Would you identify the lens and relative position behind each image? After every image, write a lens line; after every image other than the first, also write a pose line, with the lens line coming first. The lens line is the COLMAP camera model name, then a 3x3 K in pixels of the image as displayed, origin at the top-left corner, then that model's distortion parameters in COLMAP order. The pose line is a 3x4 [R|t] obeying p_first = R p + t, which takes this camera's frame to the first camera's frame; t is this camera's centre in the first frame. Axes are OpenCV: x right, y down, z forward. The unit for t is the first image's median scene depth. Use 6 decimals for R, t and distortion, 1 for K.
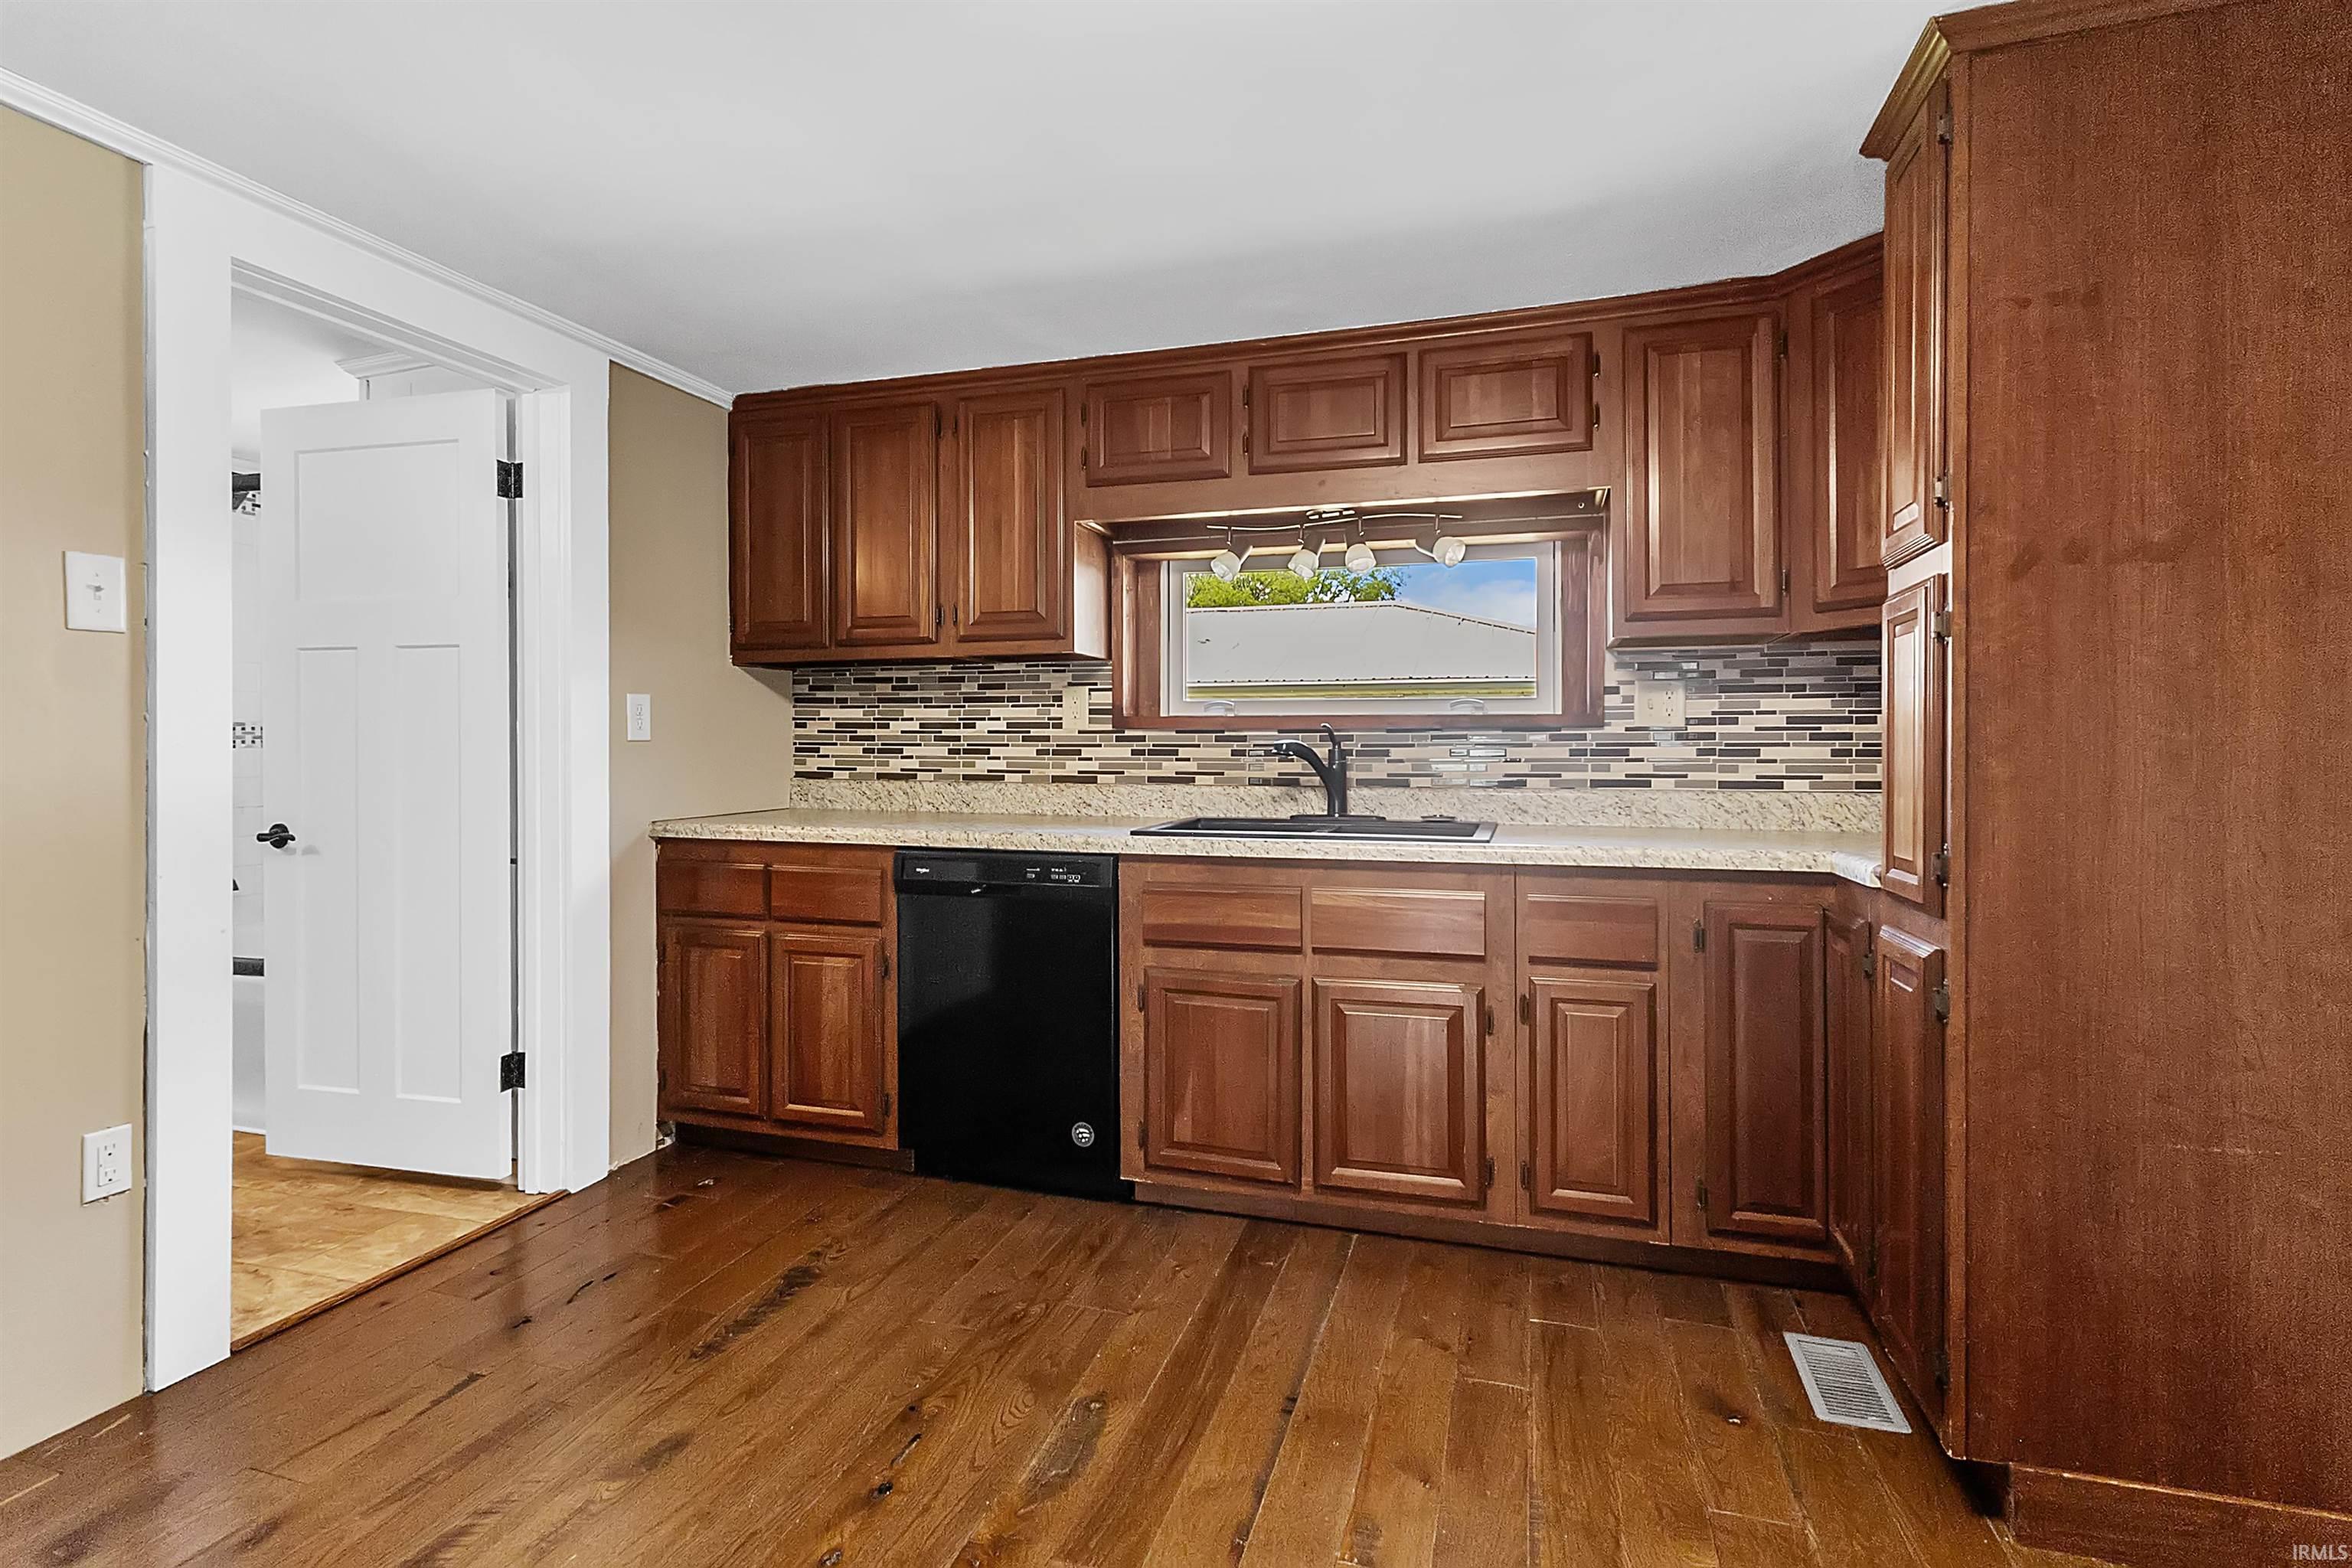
lens RADIAL K [[1125.1, 0, 1177.5], [0, 1125.1, 734.9], [0, 0, 1]] dist [0.001183, 0.000468]
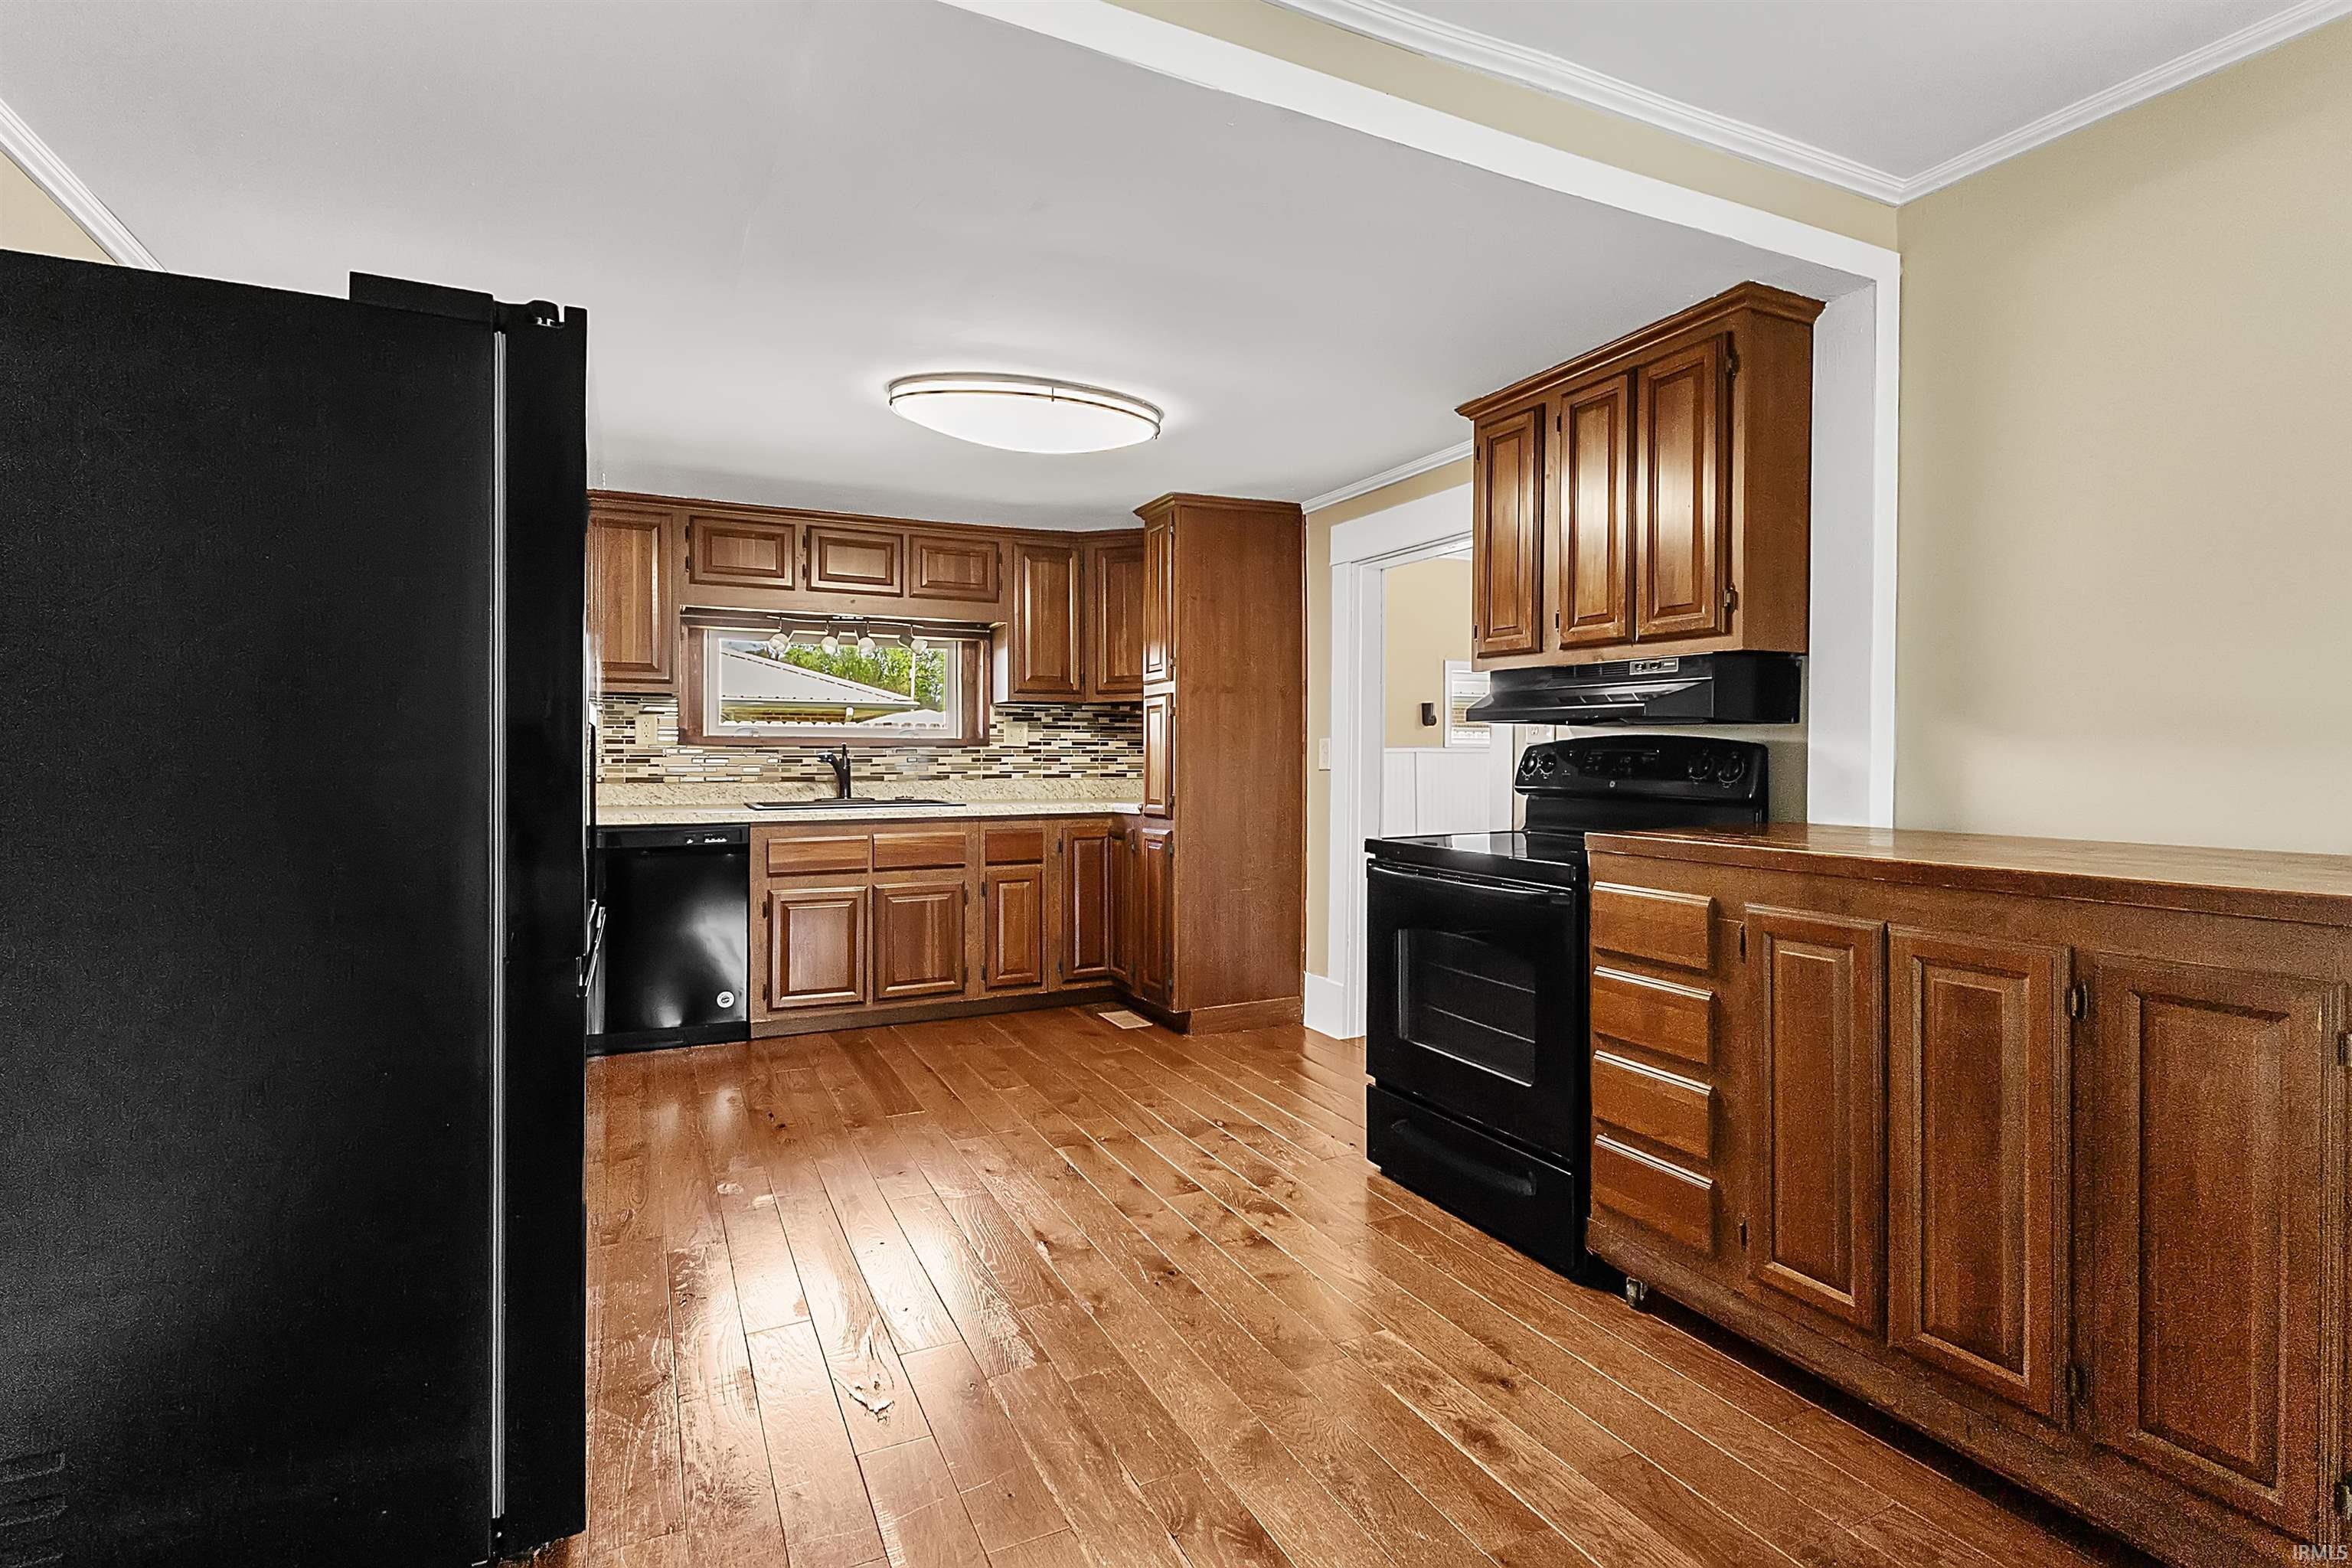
lens RADIAL K [[1125.1, 0, 1177.5], [0, 1125.1, 734.9], [0, 0, 1]] dist [0.001183, 0.000468]
pose [[0.724946, 0.013171, 0.688680, -0.707070], [-0.006473, 0.999903, -0.012309, -0.004704], [-0.688775, 0.004465, 0.724961, -0.587064]]
